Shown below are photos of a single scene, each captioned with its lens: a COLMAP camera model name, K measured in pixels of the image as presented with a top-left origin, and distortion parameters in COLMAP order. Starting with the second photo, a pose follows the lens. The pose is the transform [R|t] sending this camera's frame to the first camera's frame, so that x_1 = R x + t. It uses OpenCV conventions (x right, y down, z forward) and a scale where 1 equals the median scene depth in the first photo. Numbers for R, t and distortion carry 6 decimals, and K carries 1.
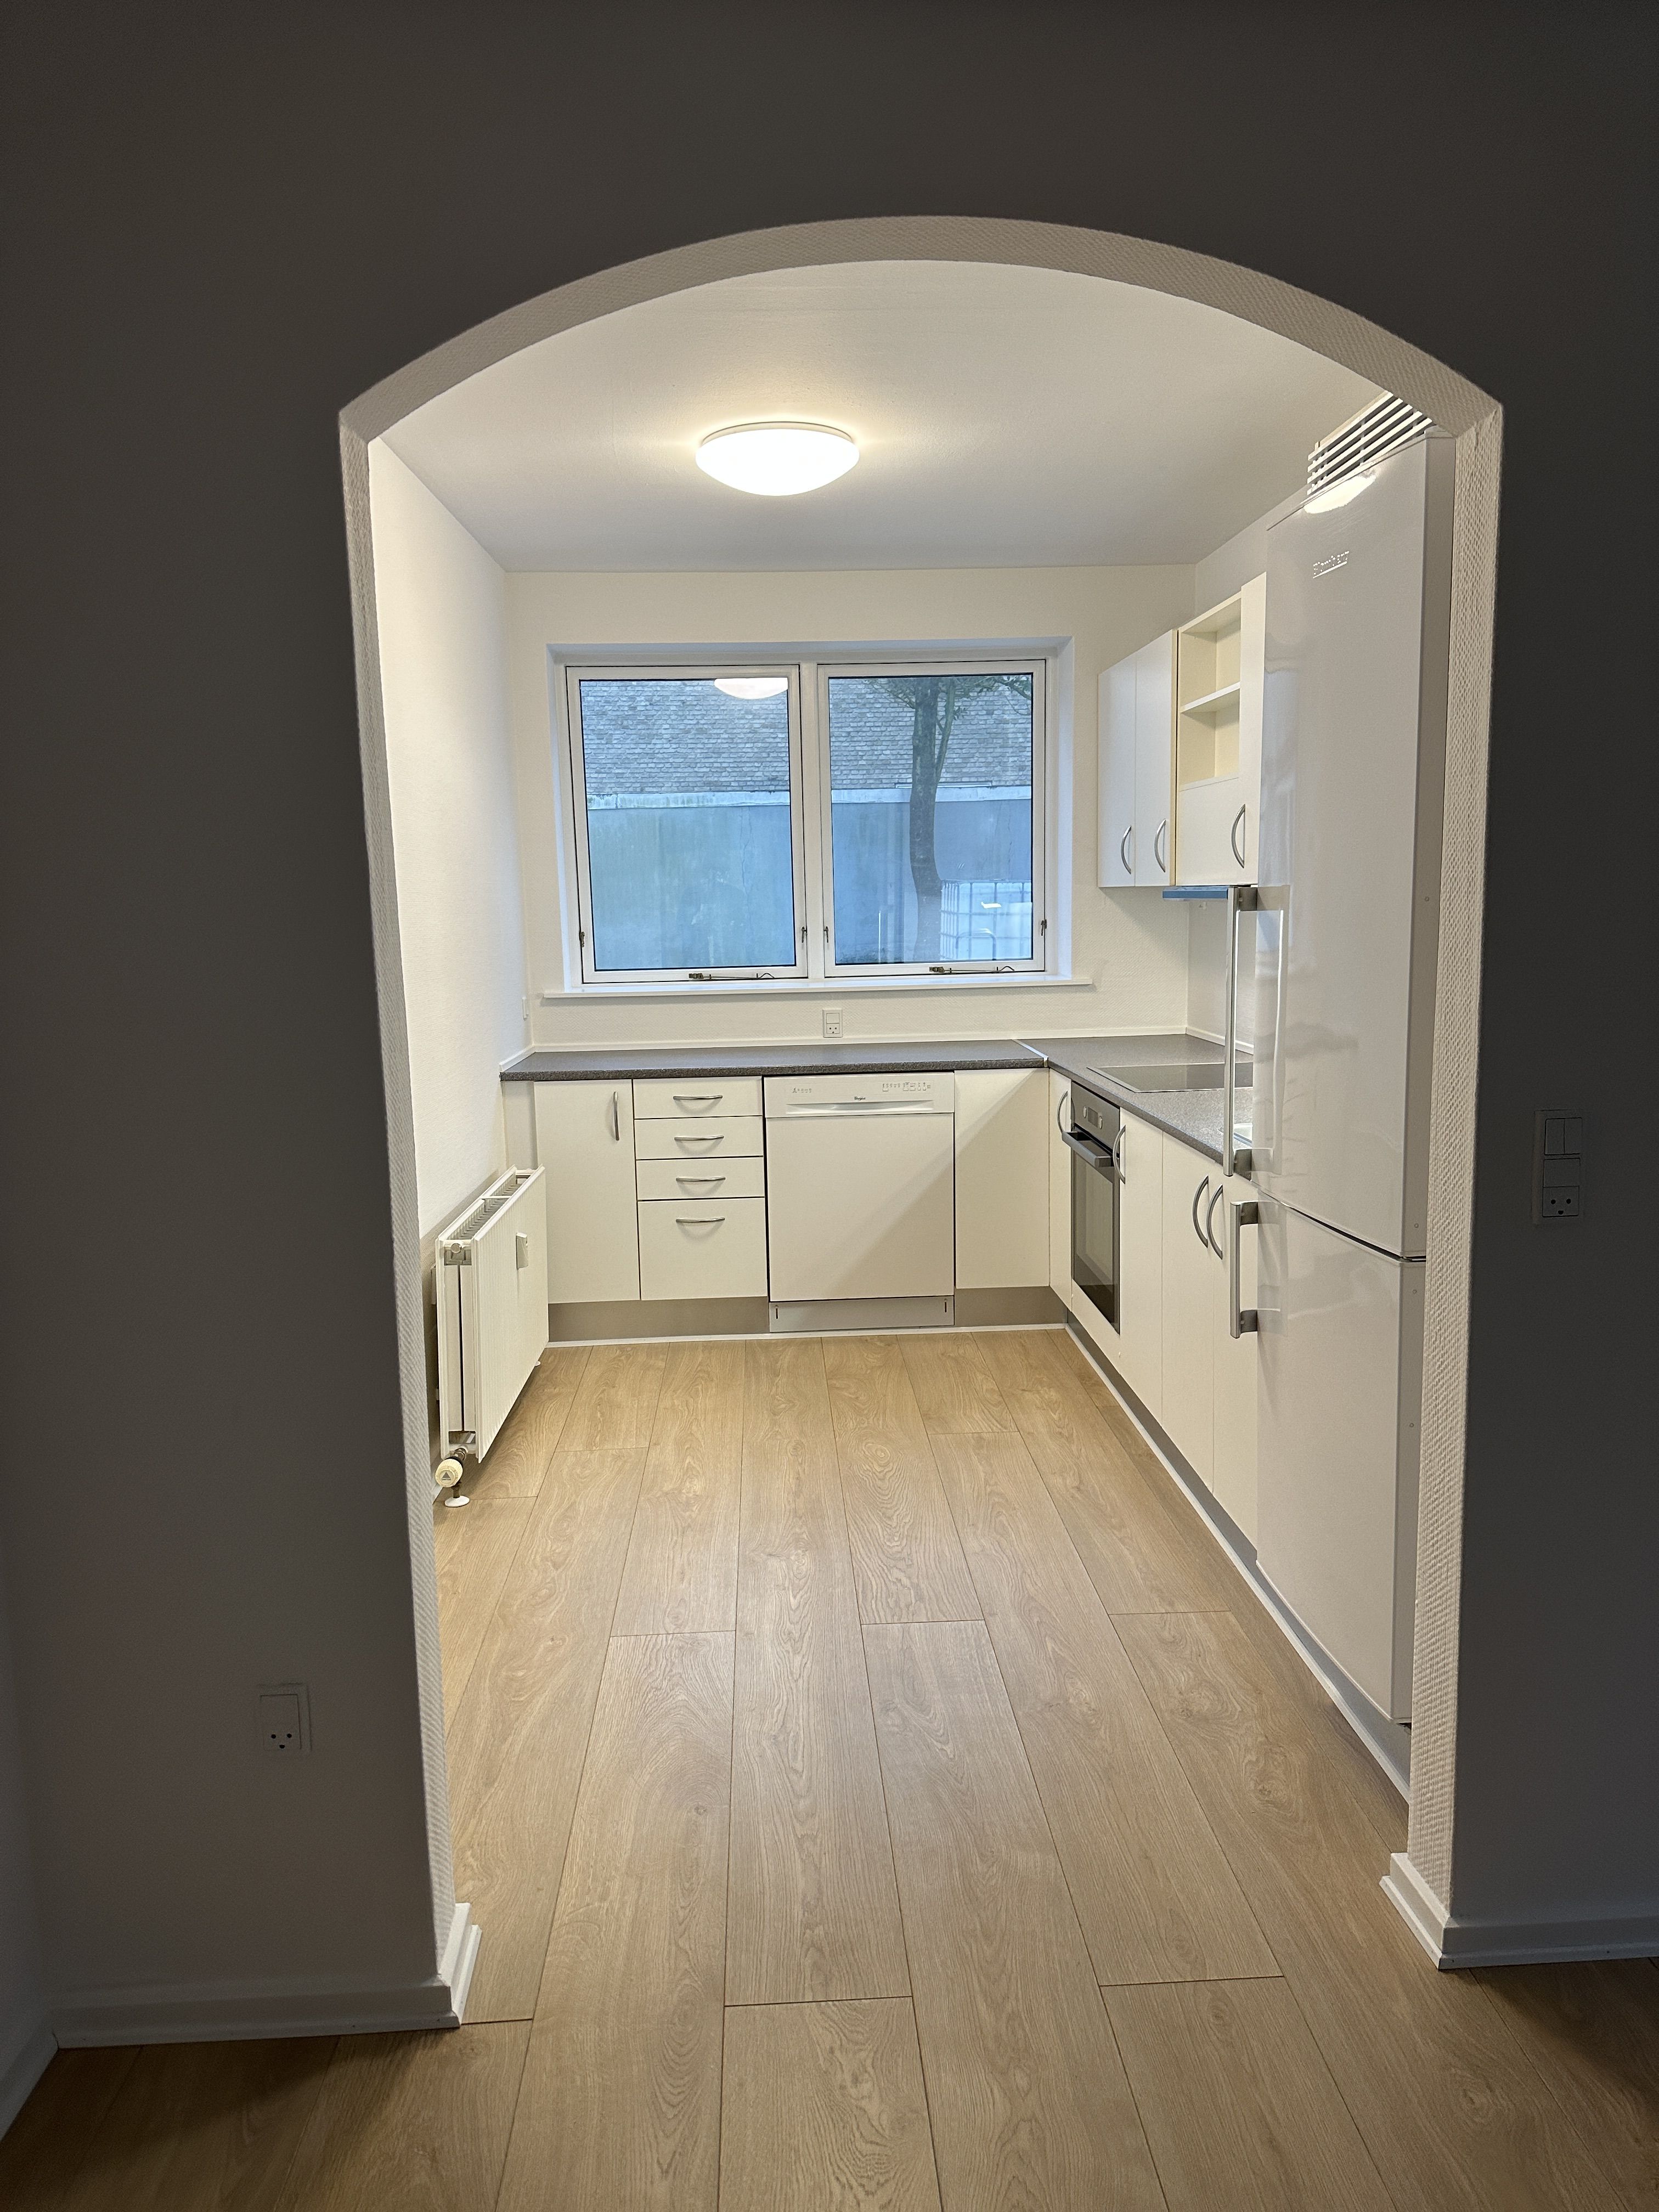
lens RADIAL K [[1540.7, 0, 863.0], [0, 1540.7, 1112.1], [0, 0, 1]] dist [0.061737, -0.057399]
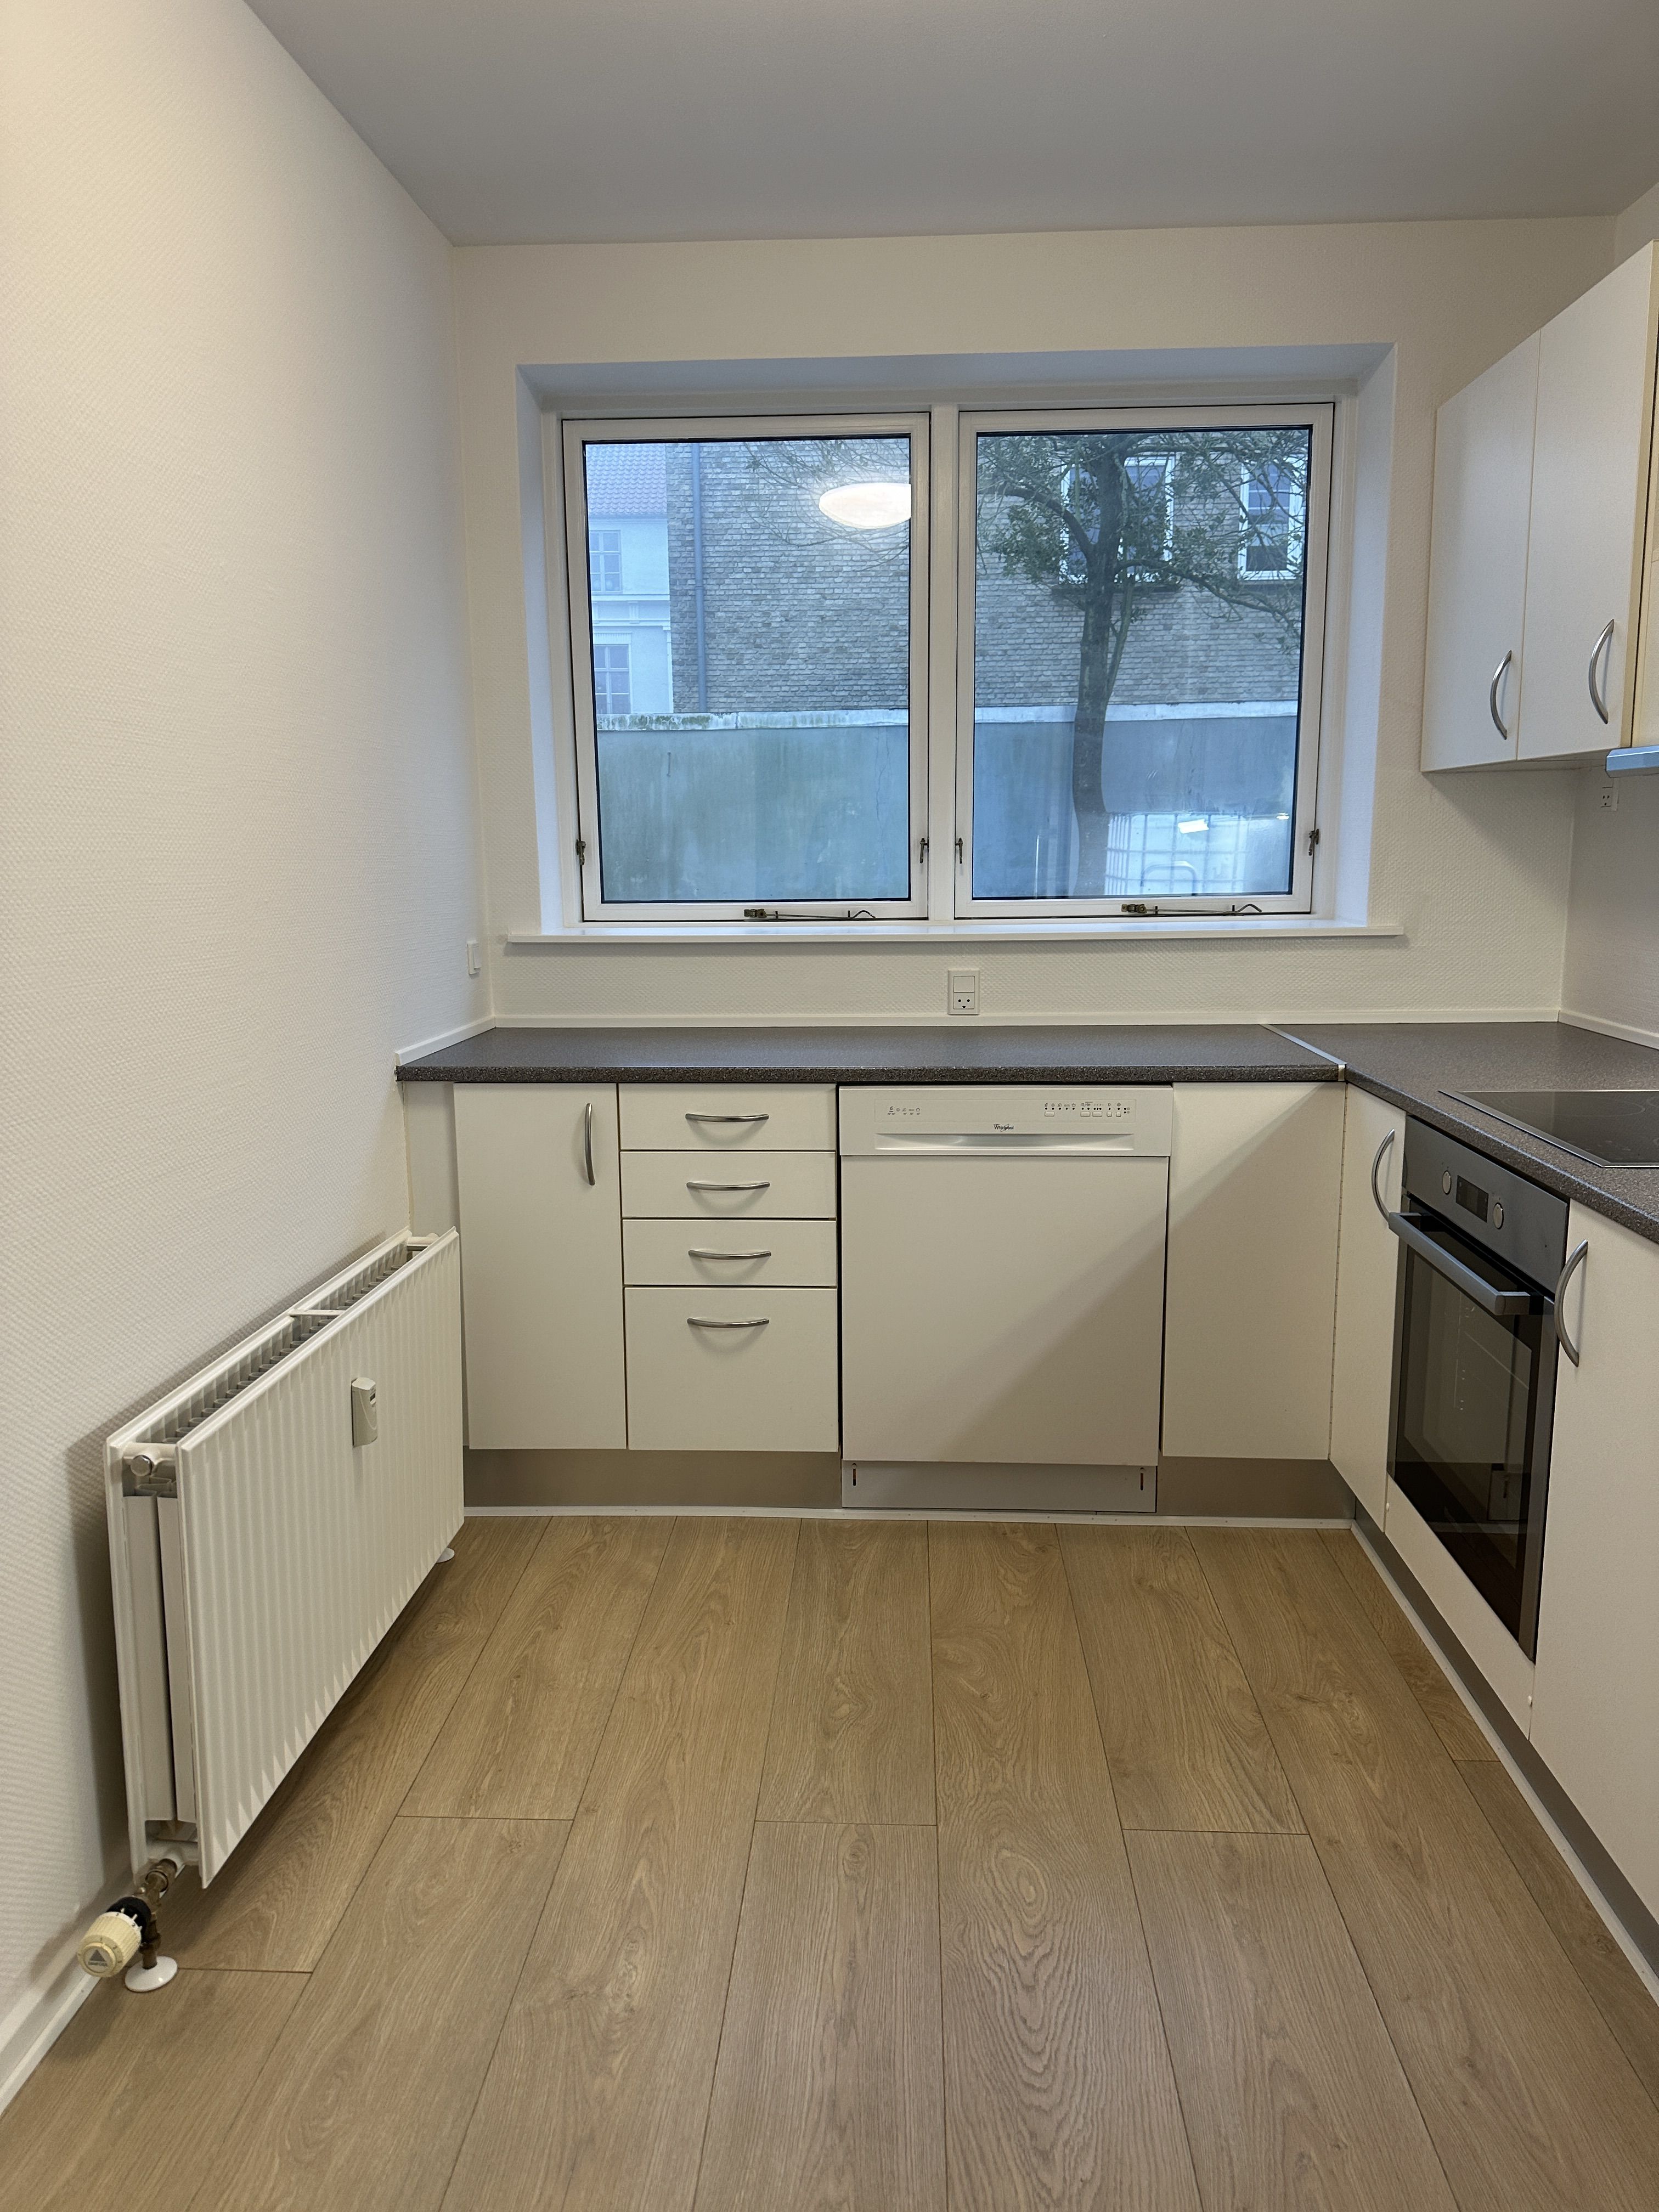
lens RADIAL K [[1556.4, 0, 825.0], [0, 1556.4, 1111.4], [0, 0, 1]] dist [0.051551, -0.060664]
pose [[0.992866, 0.030737, -0.115205, -0.001969], [-0.027175, 0.999107, 0.032366, -0.031792], [0.116097, -0.029005, 0.992814, 0.414241]]
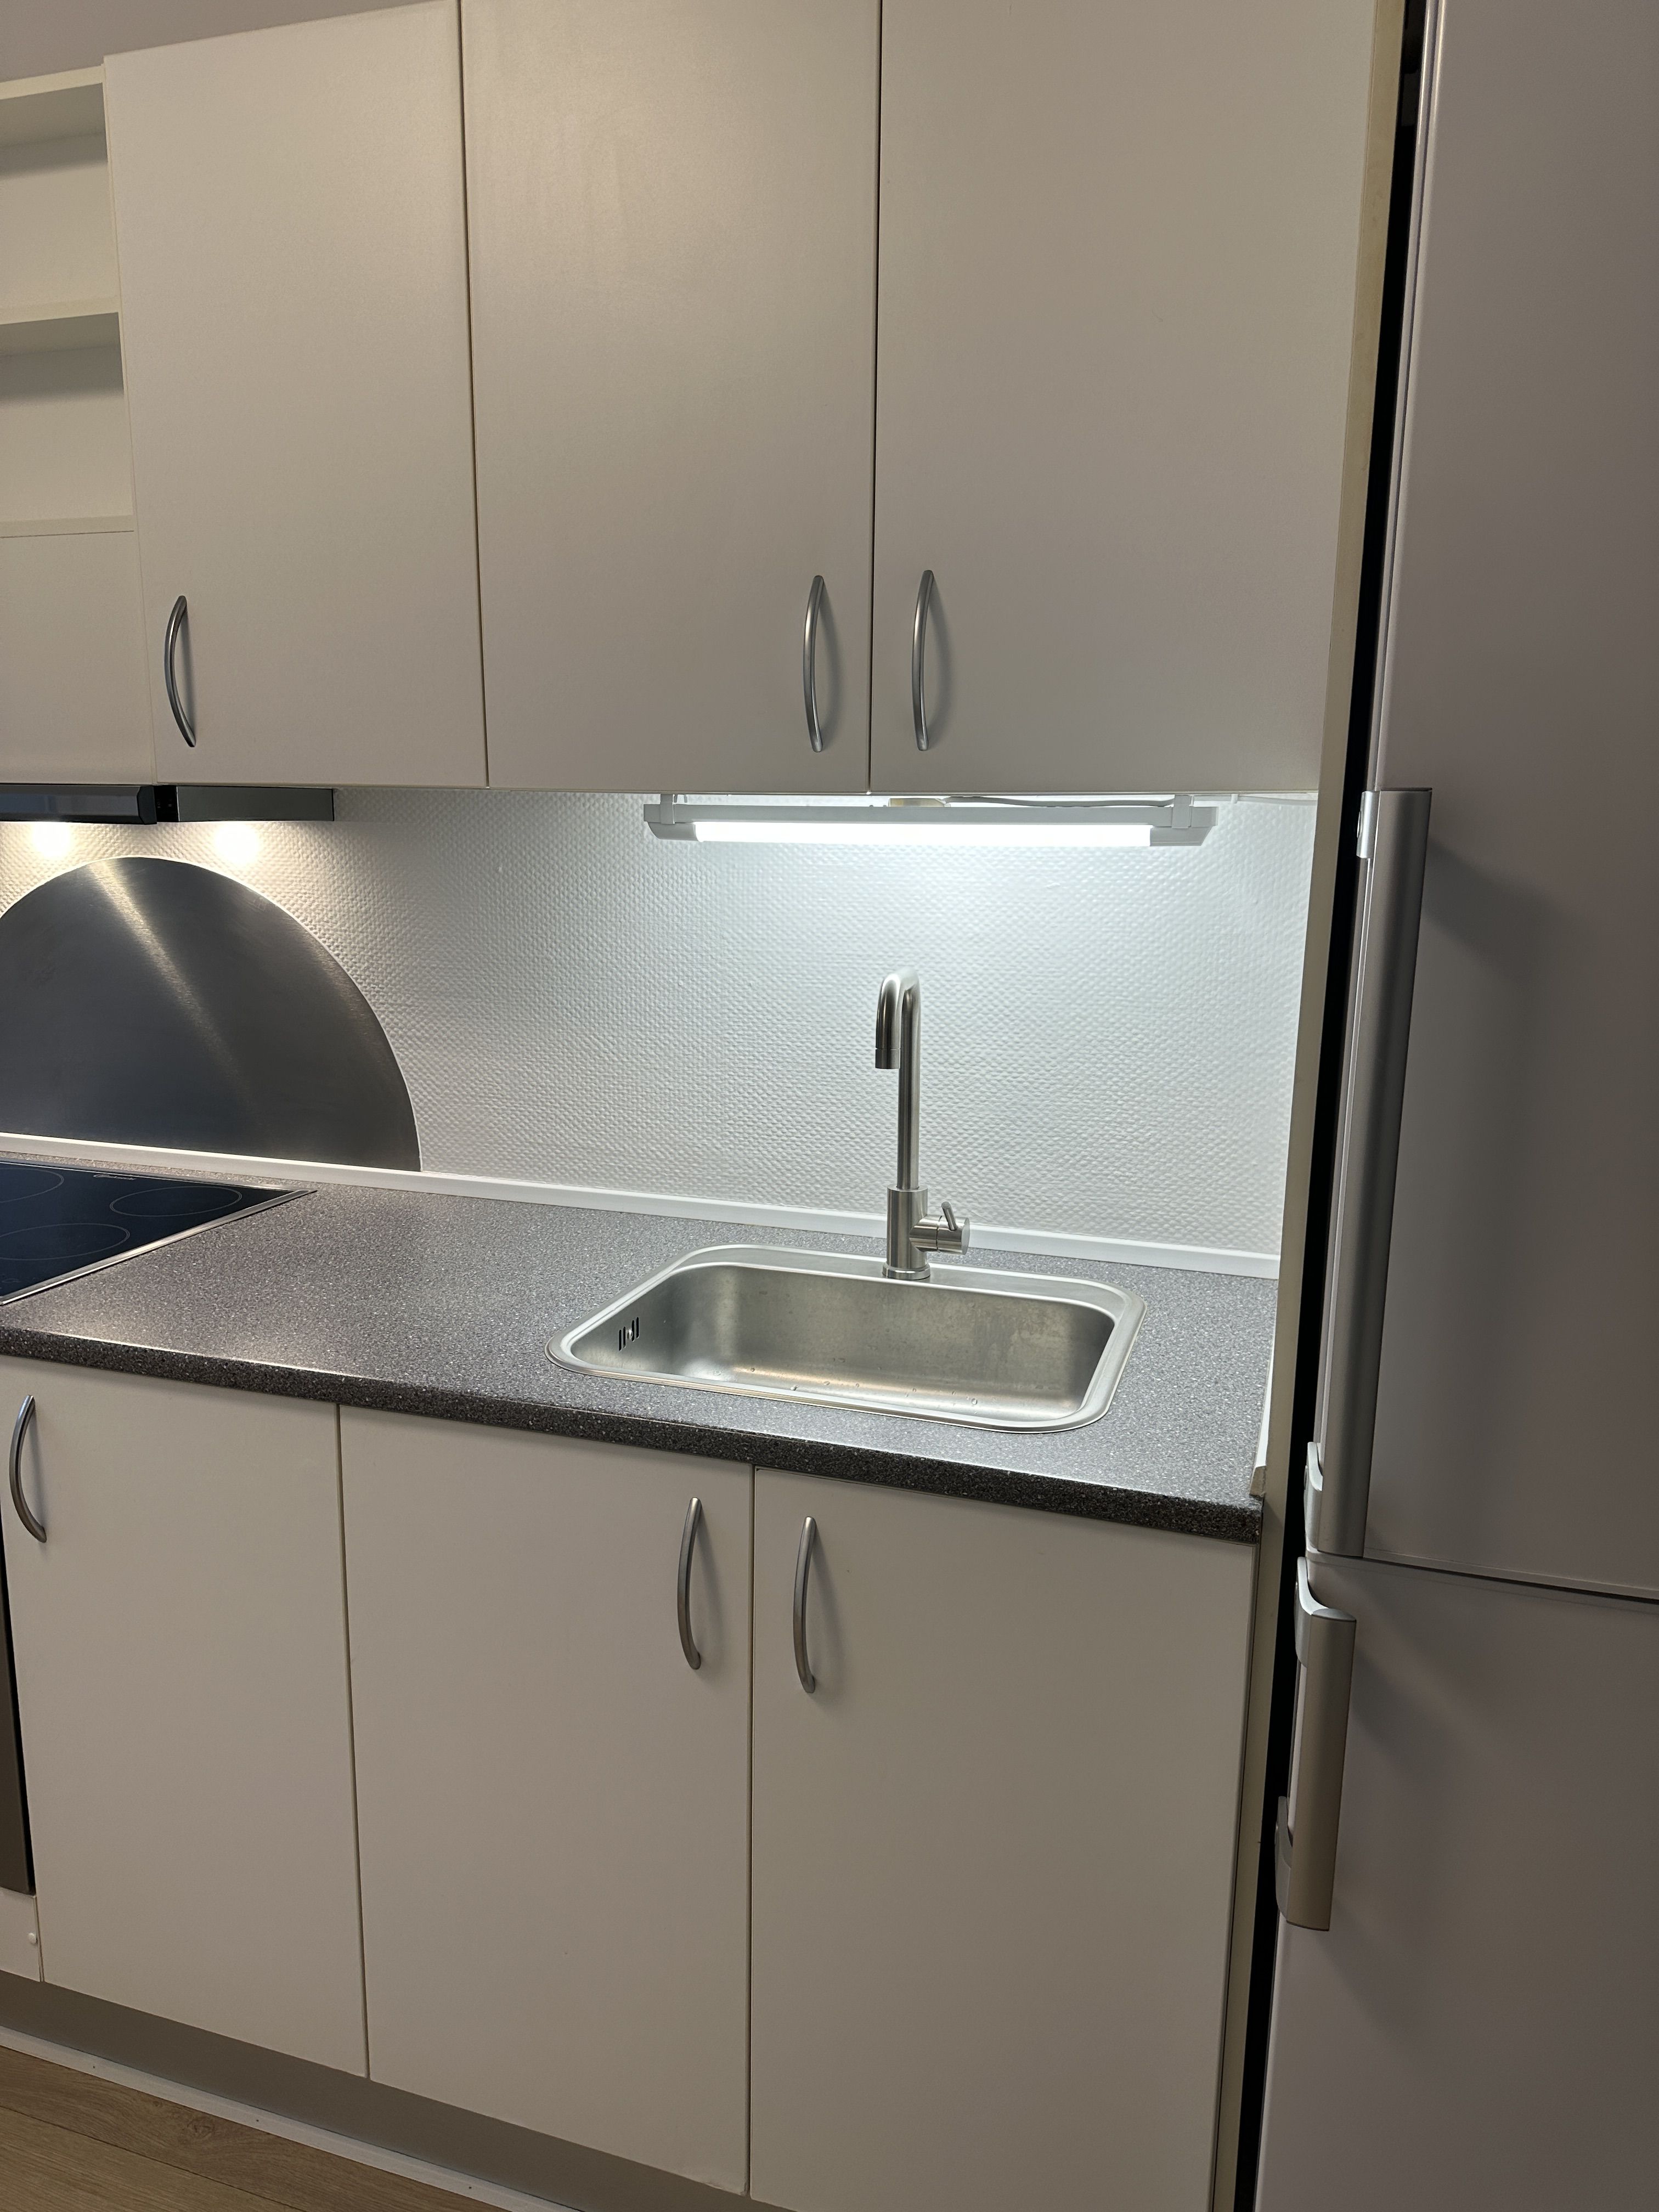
lens RADIAL K [[1560.3, 0, 829.5], [0, 1560.3, 1106.0], [0, 0, 1]] dist [-0.006633, -0.005269]
pose [[0.371863, -0.150585, 0.915992, -0.080990], [0.109870, 0.986959, 0.117648, -0.070008], [-0.921763, 0.056891, 0.383559, 0.540597]]
